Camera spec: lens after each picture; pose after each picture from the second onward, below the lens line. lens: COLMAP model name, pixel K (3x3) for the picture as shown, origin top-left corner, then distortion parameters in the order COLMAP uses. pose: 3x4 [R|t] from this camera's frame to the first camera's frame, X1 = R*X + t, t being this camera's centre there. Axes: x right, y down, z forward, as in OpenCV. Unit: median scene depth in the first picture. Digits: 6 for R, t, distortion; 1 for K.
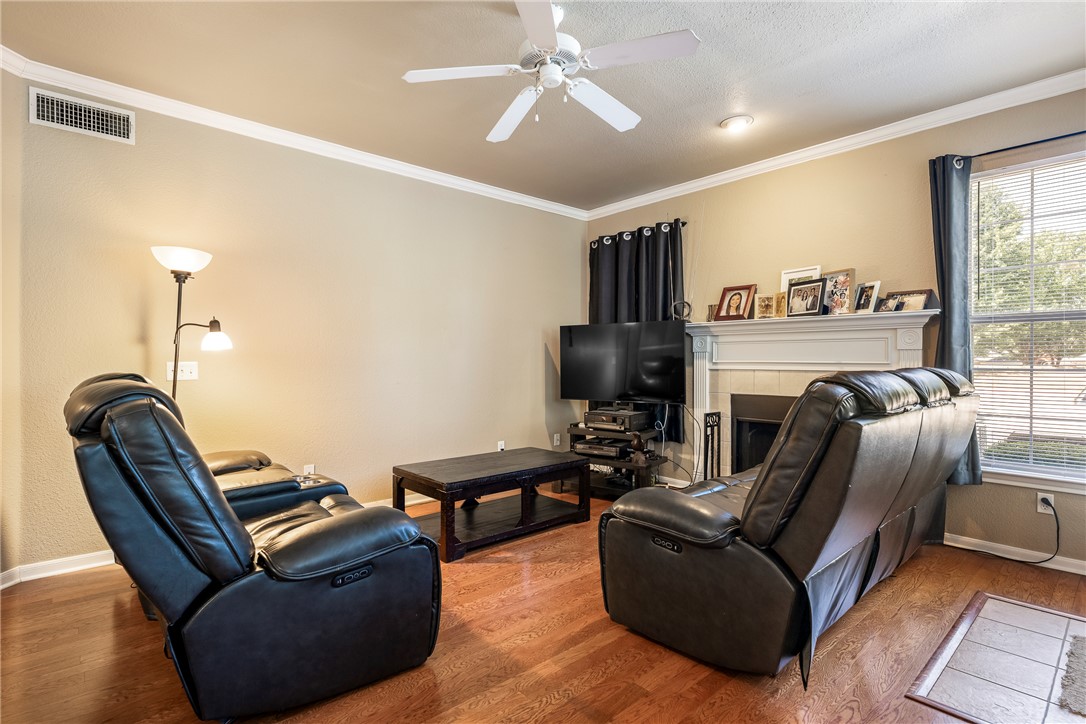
lens RADIAL K [[516.5, 0, 543.6], [0, 516.5, 360.3], [0, 0, 1]] dist [-0.001385, 0.000125]
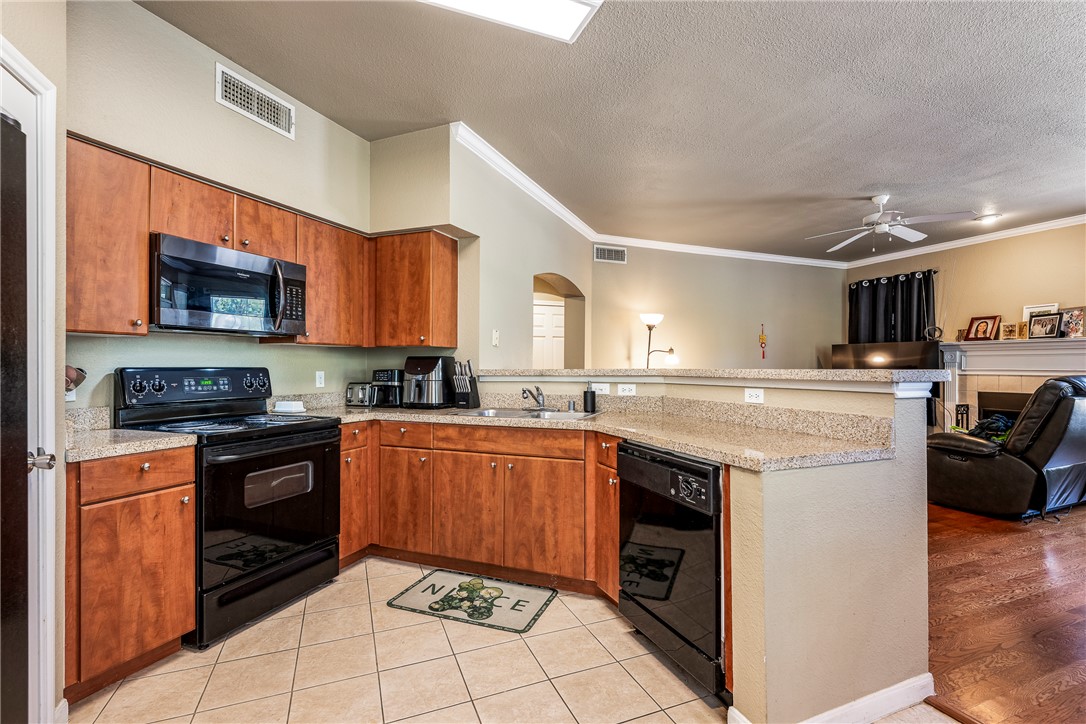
lens RADIAL K [[486.8, 0, 542.8], [0, 486.8, 366.2], [0, 0, 1]] dist [0.000969, 0.000291]
pose [[0.945011, 0.000102, -0.327038, -0.352141], [0.000619, 0.999998, 0.002101, -0.009541], [0.327038, -0.002188, 0.945009, -0.704994]]
